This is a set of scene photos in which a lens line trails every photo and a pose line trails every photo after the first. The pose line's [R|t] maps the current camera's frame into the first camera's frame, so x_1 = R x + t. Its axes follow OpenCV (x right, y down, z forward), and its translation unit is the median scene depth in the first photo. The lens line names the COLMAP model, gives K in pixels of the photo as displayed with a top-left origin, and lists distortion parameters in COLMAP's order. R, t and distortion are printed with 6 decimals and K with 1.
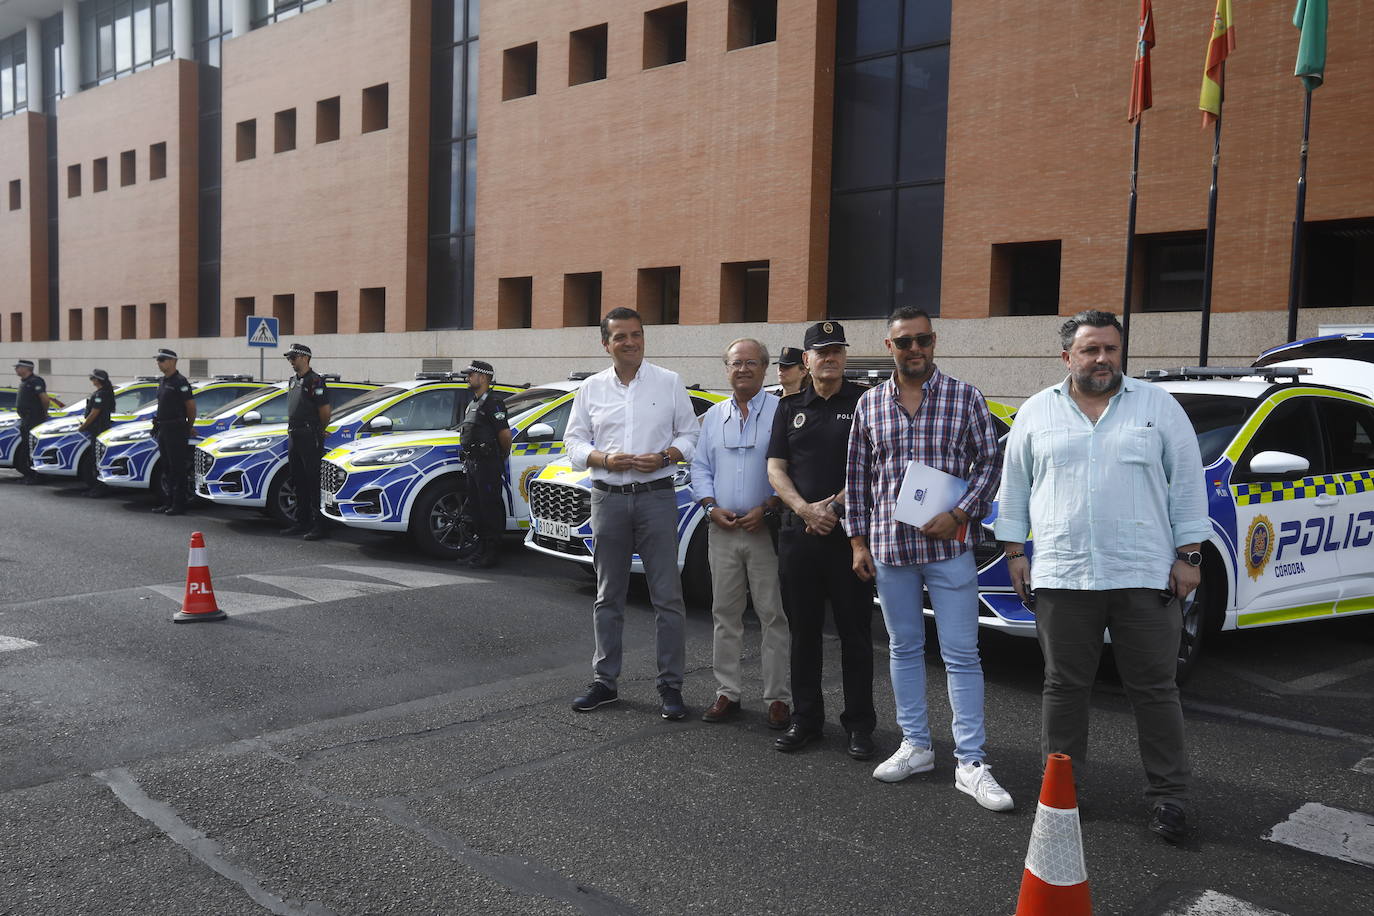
lens RADIAL K [[1168.7, 0, 651.8], [0, 1168.7, 457.7], [0, 0, 1]] dist [0.004258, 0.069335]
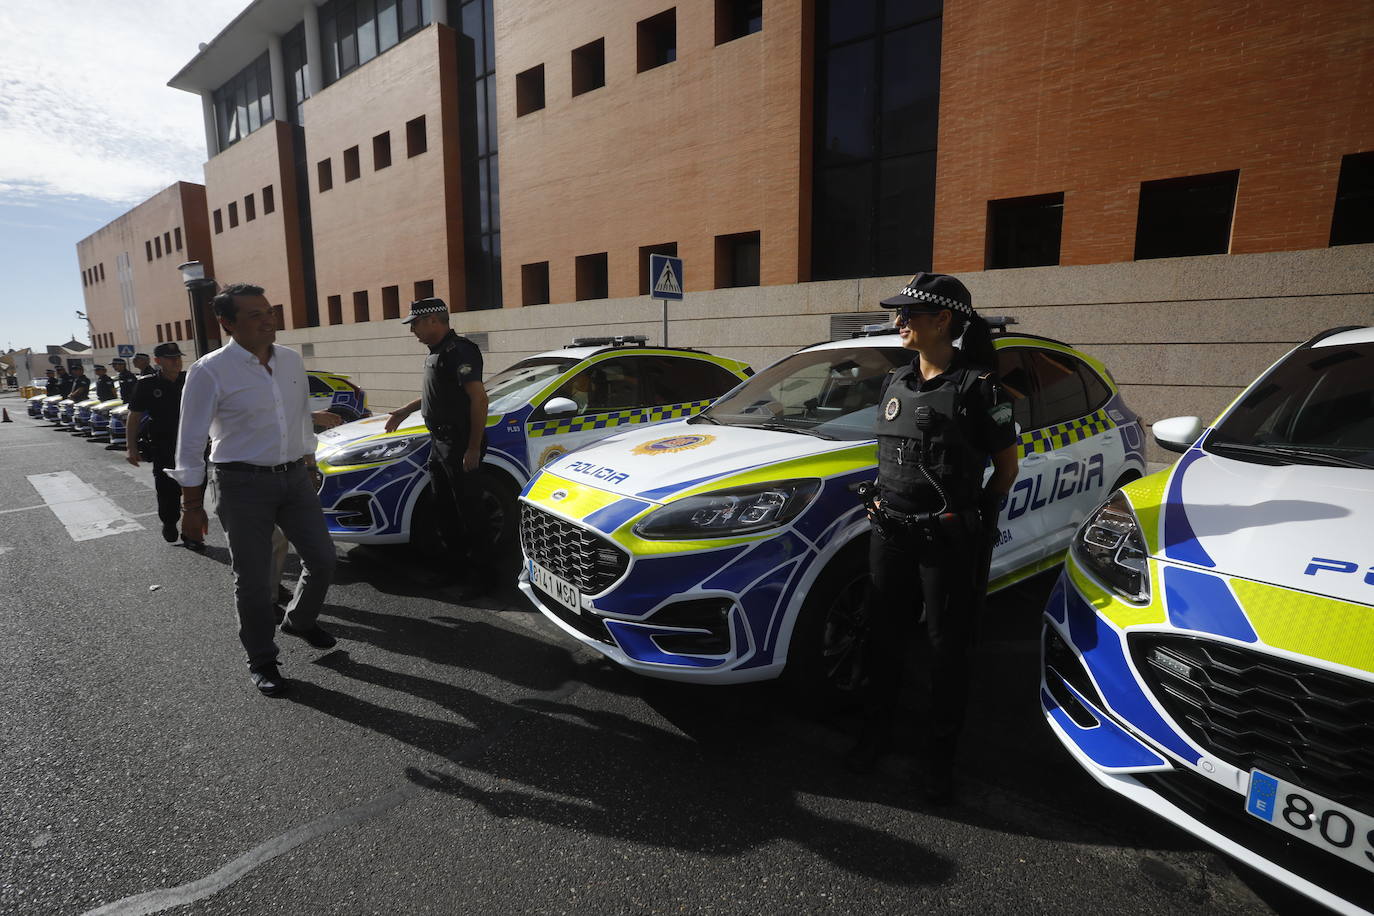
lens RADIAL K [[620.4, 0, 691.9], [0, 620.4, 462.1], [0, 0, 1]] dist [-0.054697, 0.019599]
pose [[0.993338, -0.046808, 0.105306, -0.331165], [0.034562, 0.992736, 0.115241, -0.035343], [-0.109936, -0.110834, 0.987740, 0.559882]]
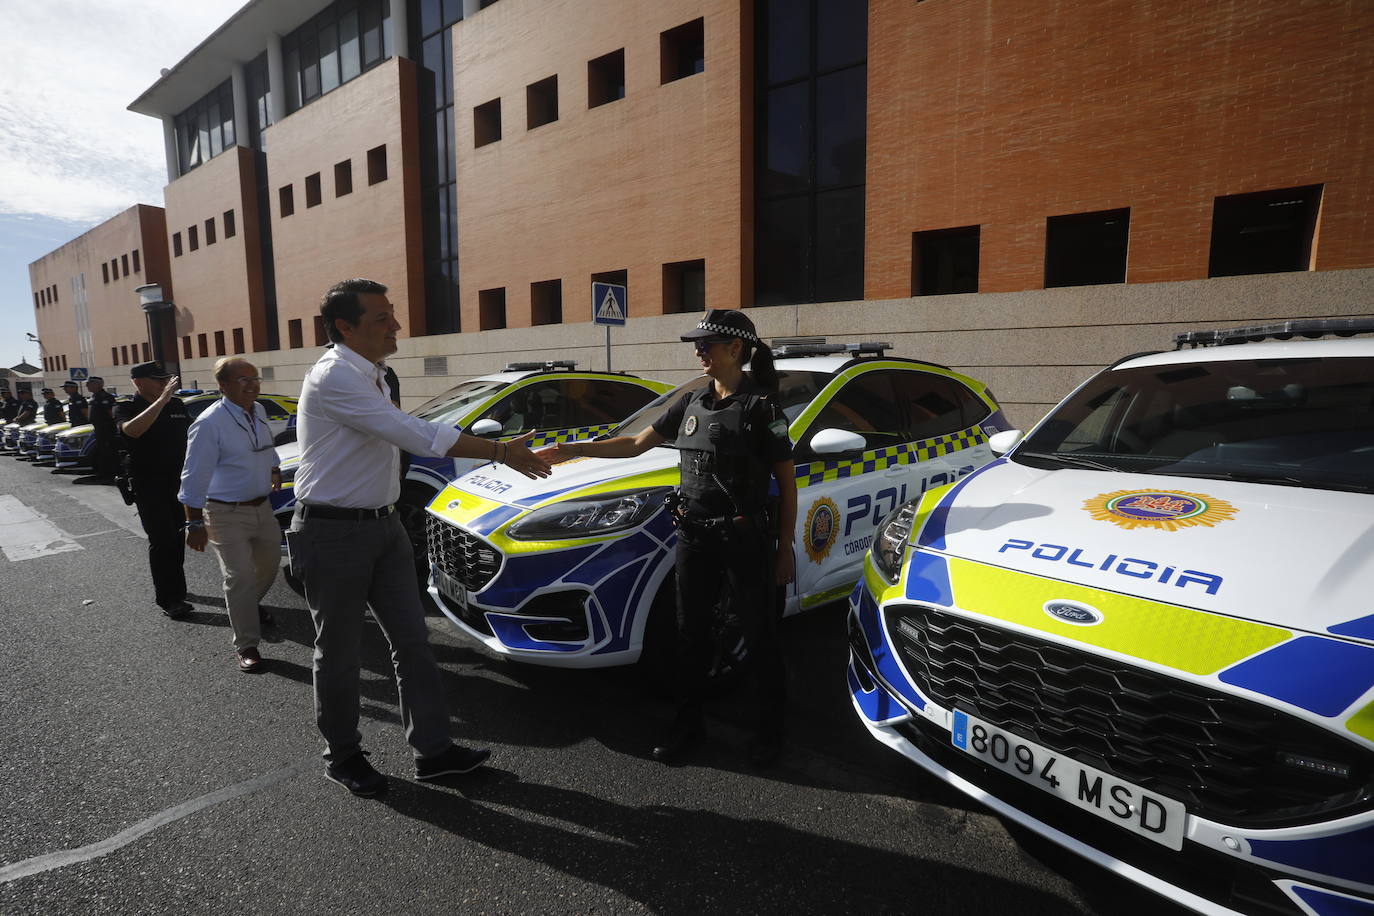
lens RADIAL K [[620.4, 0, 689.9], [0, 620.4, 462.0], [0, 0, 1]] dist [-0.054697, 0.019599]
pose [[0.987896, -0.050535, 0.146656, -0.314841], [0.038814, 0.995900, 0.081708, -0.034318], [-0.150184, -0.075027, 0.985807, 0.543708]]
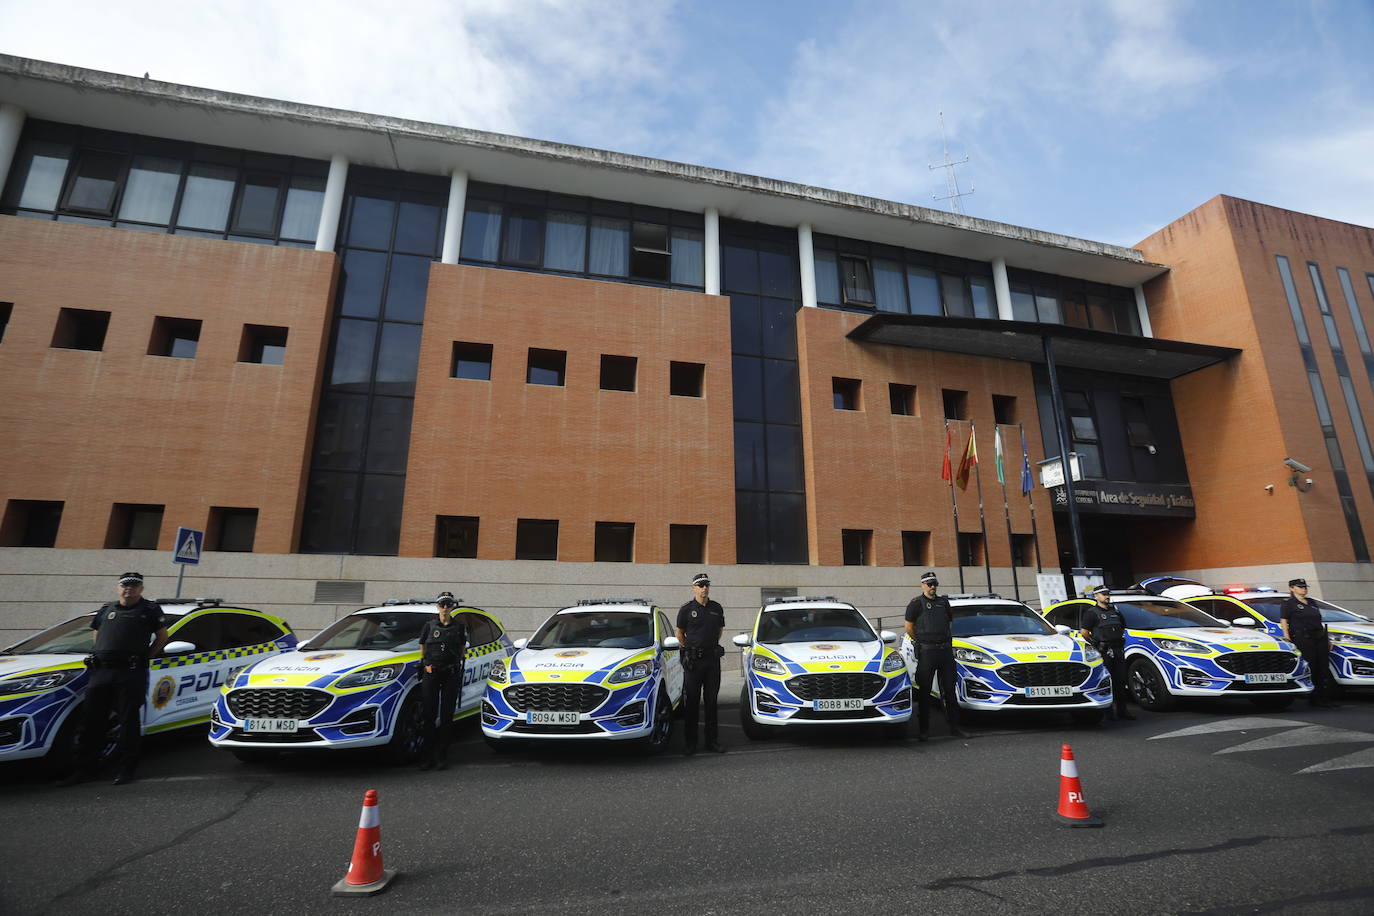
lens RADIAL K [[620.4, 0, 680.7], [0, 620.4, 449.5], [0, 0, 1]] dist [-0.054697, 0.019599]
pose [[0.567197, 0.187181, 0.802029, -0.455323], [0.059785, 0.961903, -0.266773, -0.031912], [-0.821409, 0.199262, 0.534398, 0.405255]]
